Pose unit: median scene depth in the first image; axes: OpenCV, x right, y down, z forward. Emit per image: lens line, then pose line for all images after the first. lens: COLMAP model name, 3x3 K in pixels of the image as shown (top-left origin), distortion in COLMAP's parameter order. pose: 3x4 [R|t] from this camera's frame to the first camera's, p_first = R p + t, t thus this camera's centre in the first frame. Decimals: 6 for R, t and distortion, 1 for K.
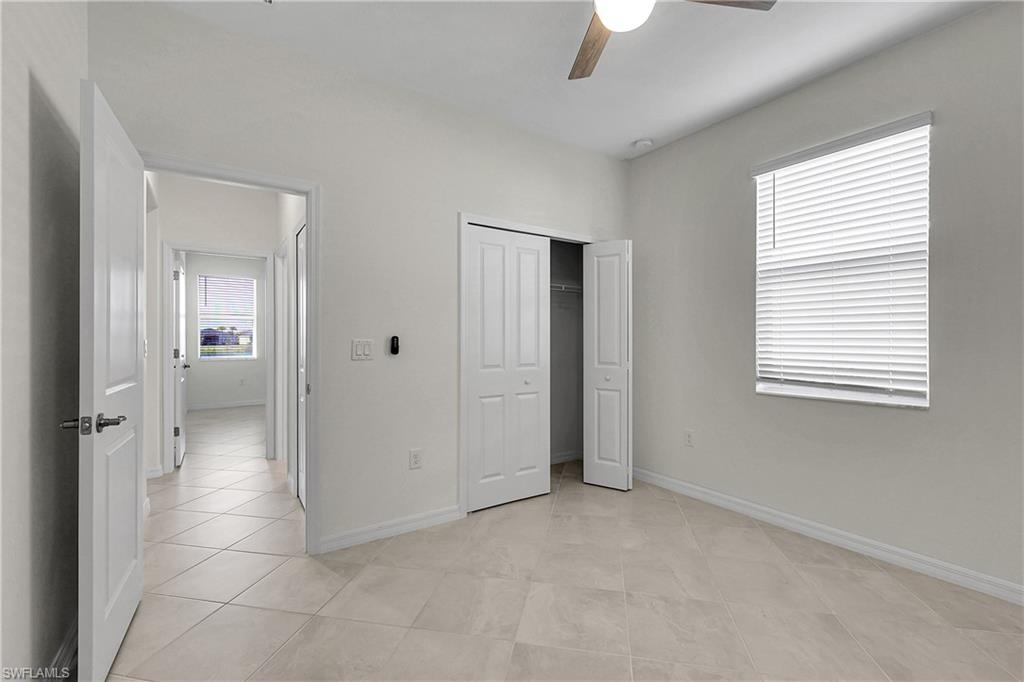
lens RADIAL K [[450.1, 0, 518.7], [0, 450.1, 340.5], [0, 0, 1]] dist [0.004732, 0.000152]
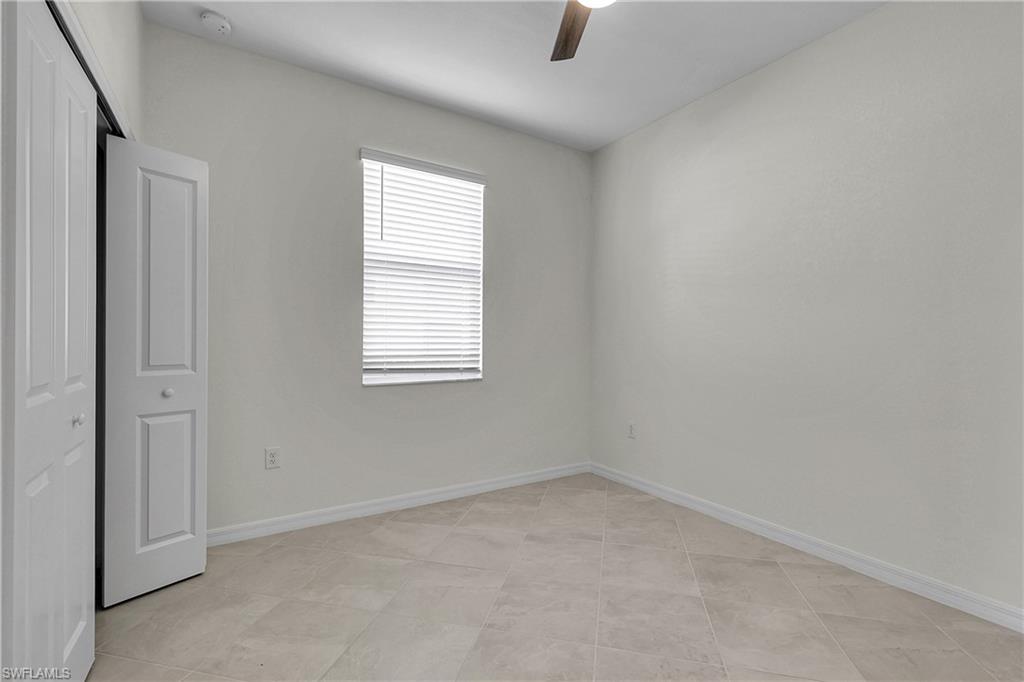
lens RADIAL K [[450.1, 0, 514.0], [0, 450.1, 341.7], [0, 0, 1]] dist [0.004732, 0.000152]
pose [[0.039515, -0.004375, 0.999209, -0.438914], [-0.003553, 0.999983, 0.004519, 0.018623], [-0.999213, -0.003728, 0.039499, 0.676637]]
